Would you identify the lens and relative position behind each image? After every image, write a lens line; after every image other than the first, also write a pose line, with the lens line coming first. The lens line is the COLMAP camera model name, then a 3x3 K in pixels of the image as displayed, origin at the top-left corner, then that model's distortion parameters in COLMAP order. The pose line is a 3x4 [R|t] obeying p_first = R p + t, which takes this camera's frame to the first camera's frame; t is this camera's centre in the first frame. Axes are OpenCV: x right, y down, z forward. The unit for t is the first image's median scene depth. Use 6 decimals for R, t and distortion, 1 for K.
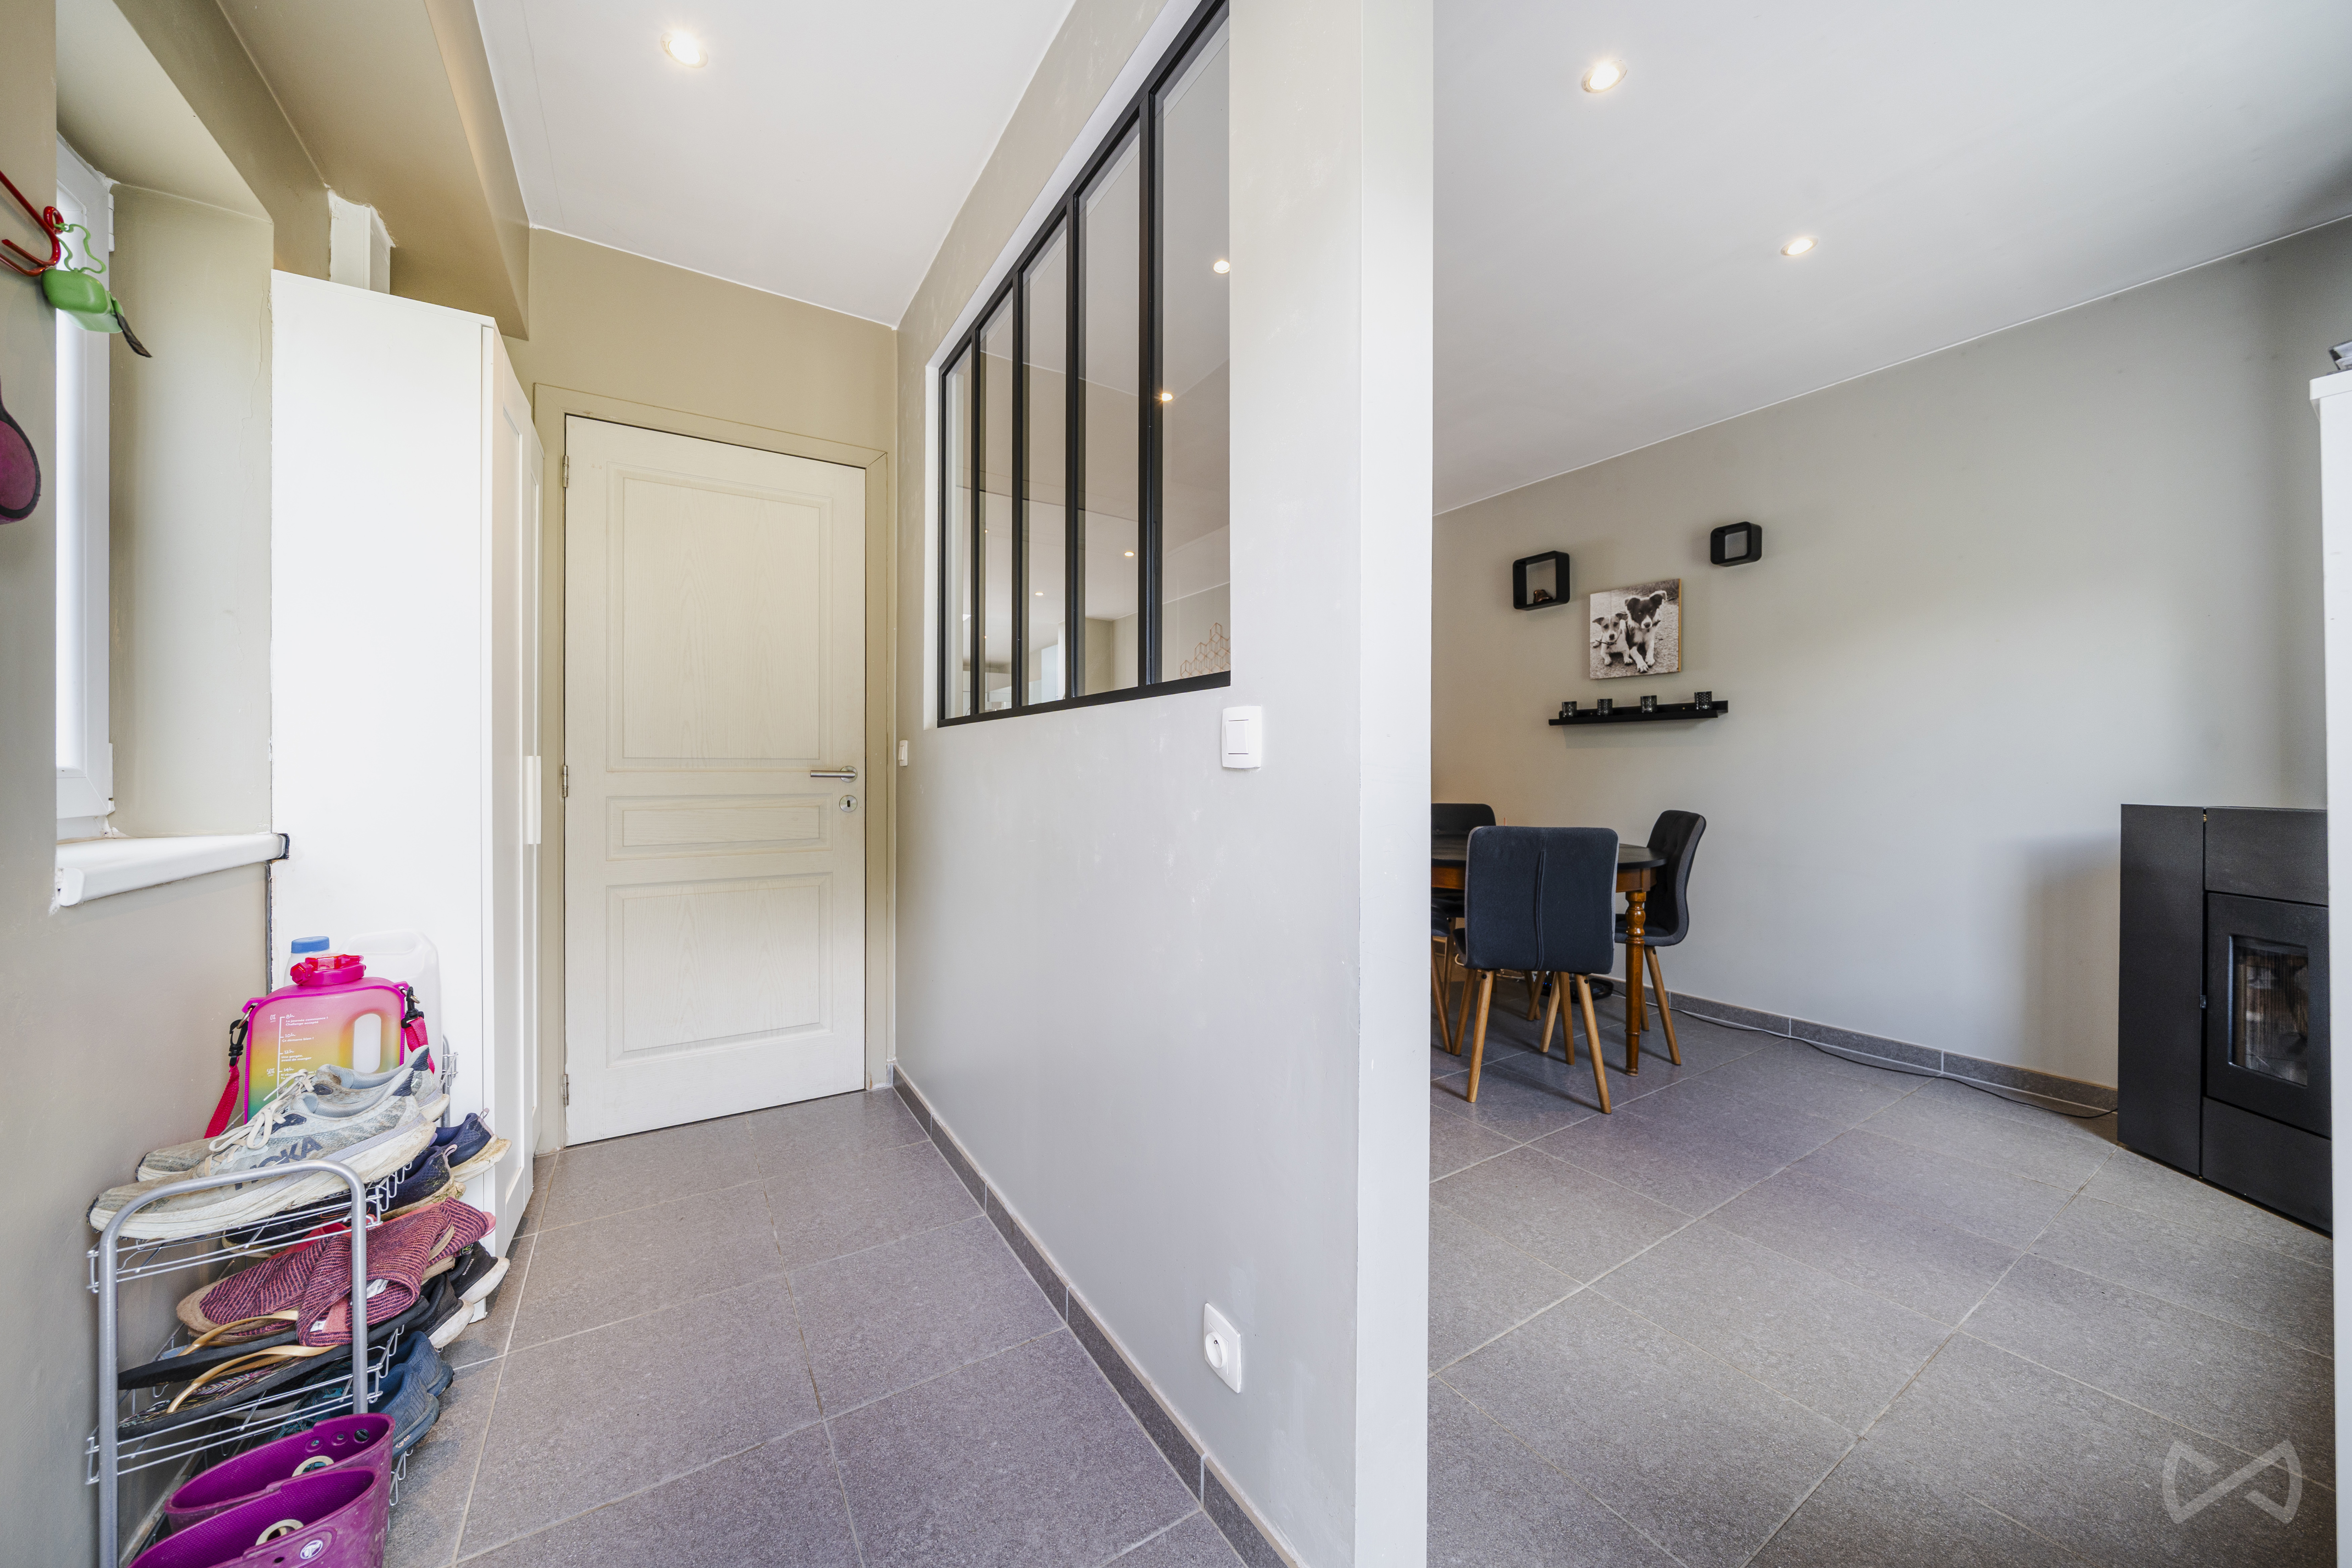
lens RADIAL K [[800.7, 0, 1185.7], [0, 800.7, 773.9], [0, 0, 1]] dist [0.000918, 0.000113]
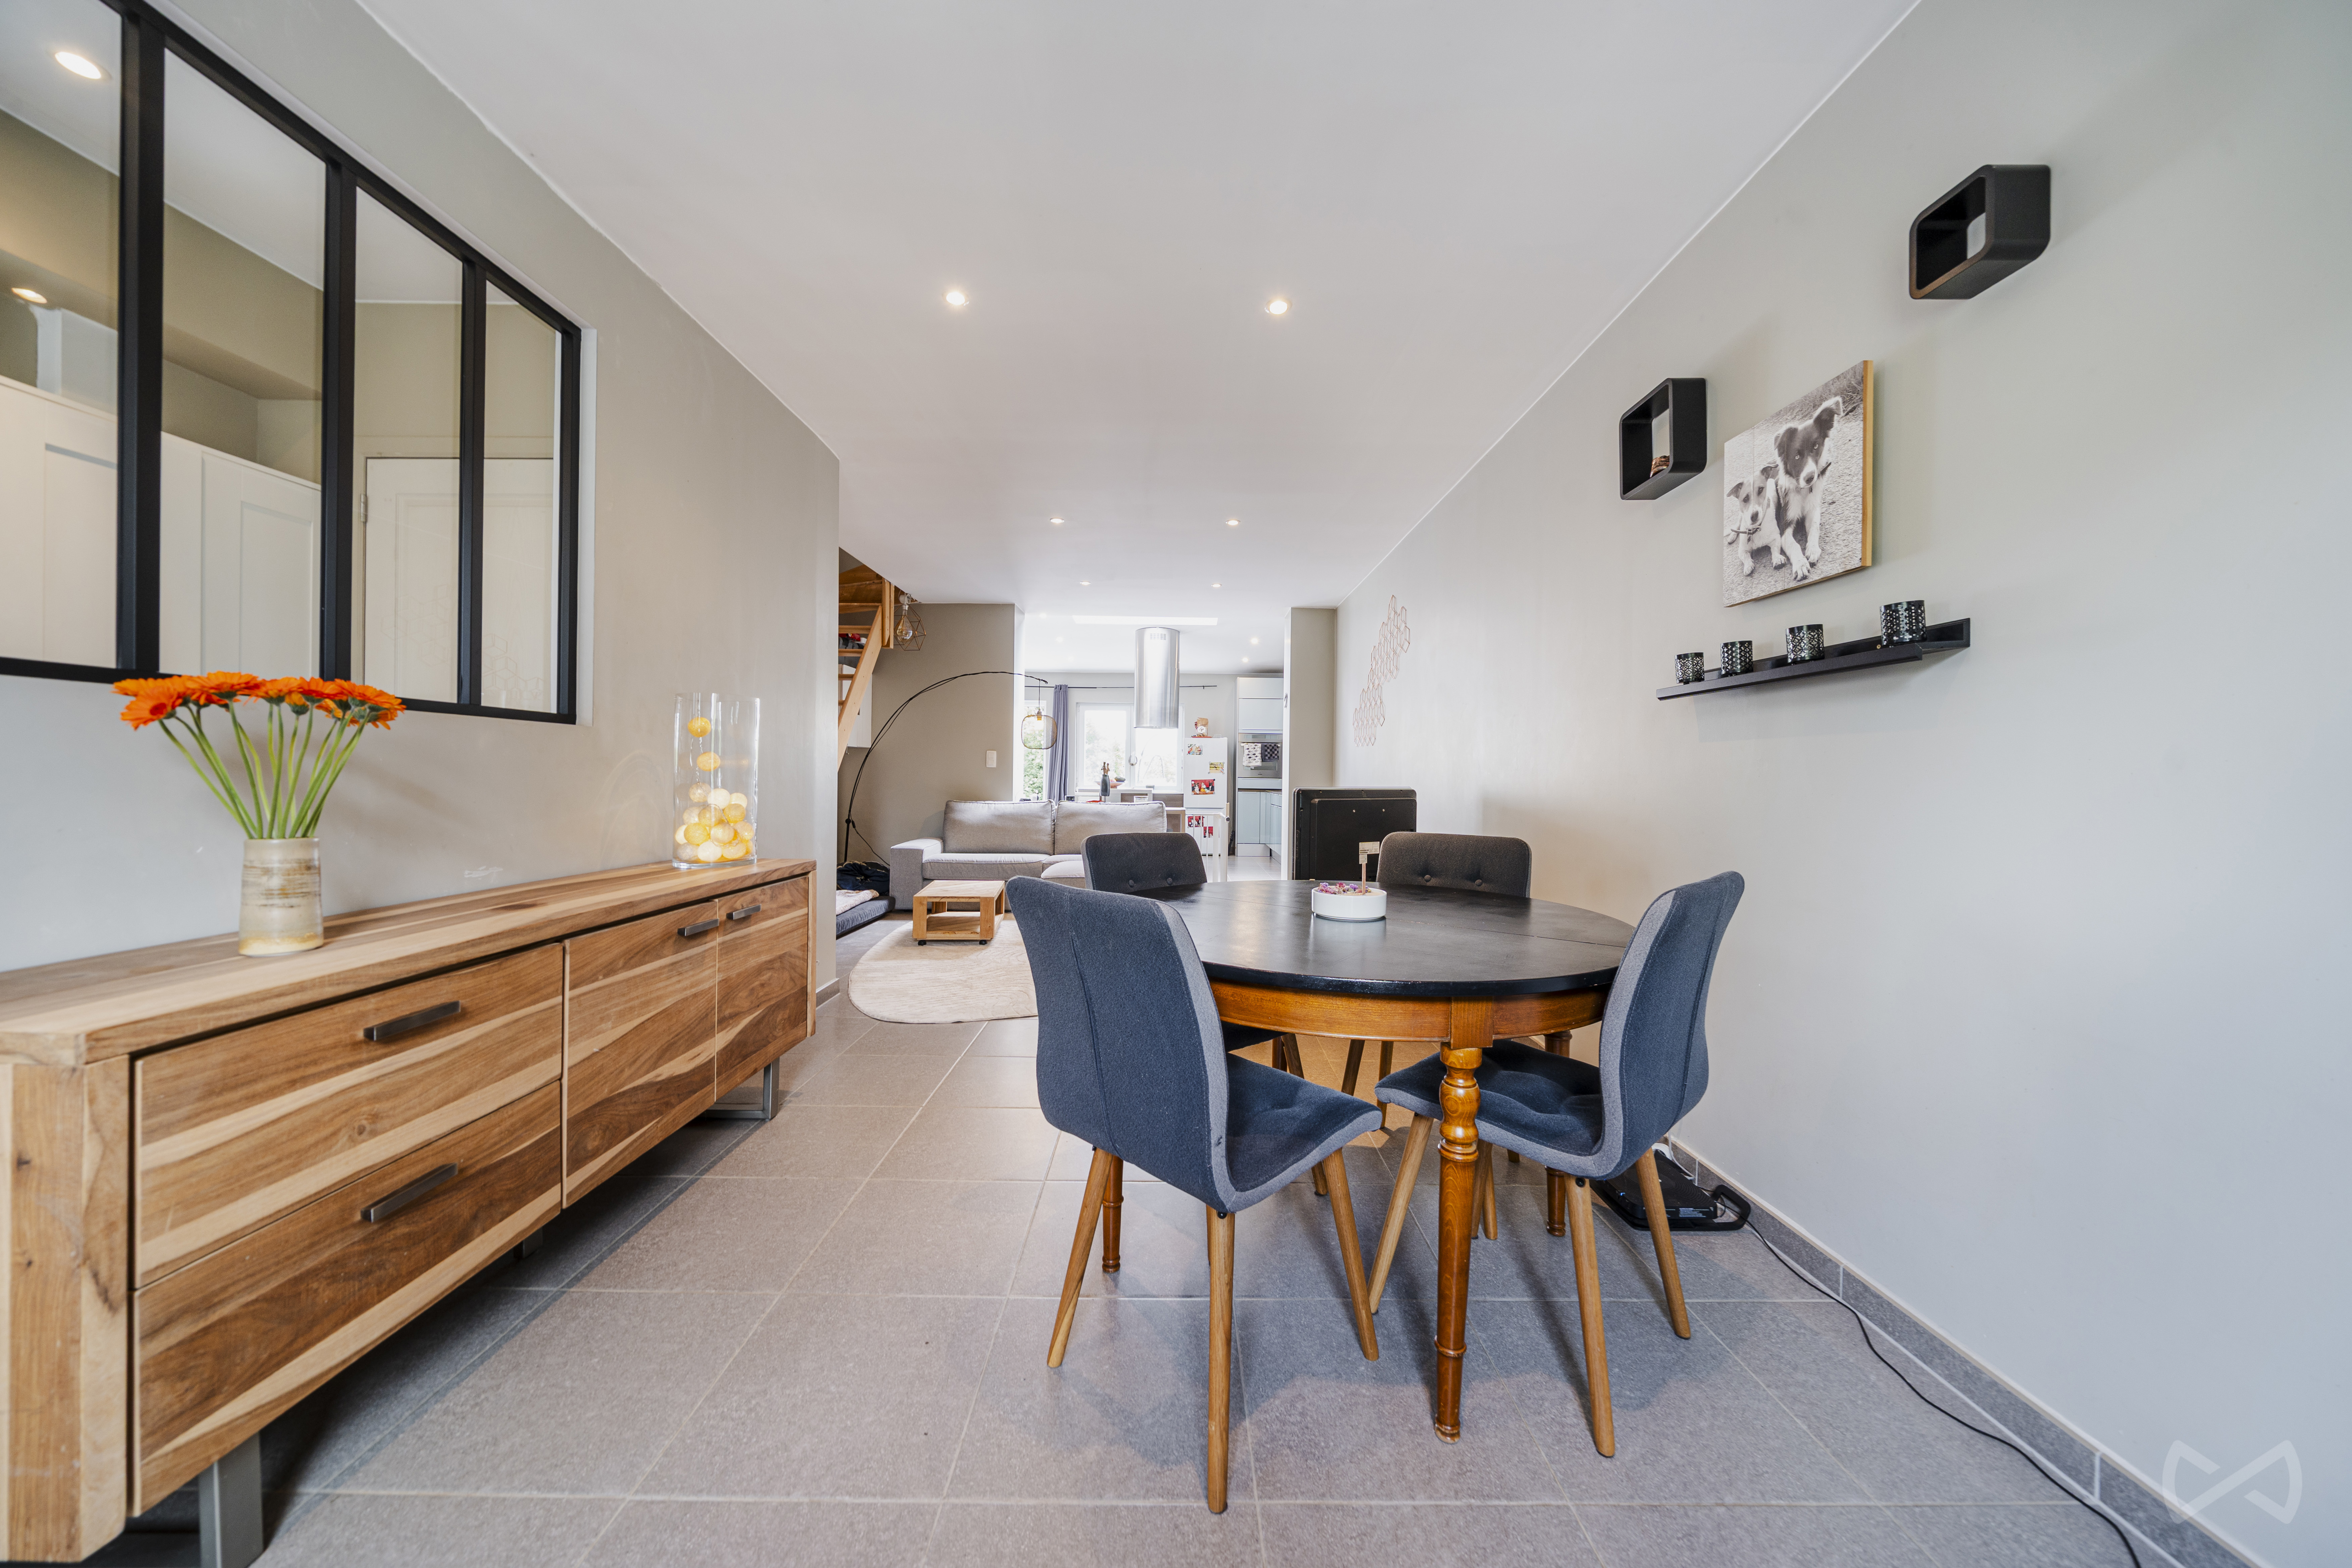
lens RADIAL K [[800.7, 0, 1183.2], [0, 800.7, 777.5], [0, 0, 1]] dist [0.000918, 0.000113]
pose [[0.843090, 0.005771, -0.537741, 0.513816], [-0.009438, 0.999947, -0.004066, -0.003219], [0.537689, 0.008504, 0.843100, 0.396733]]
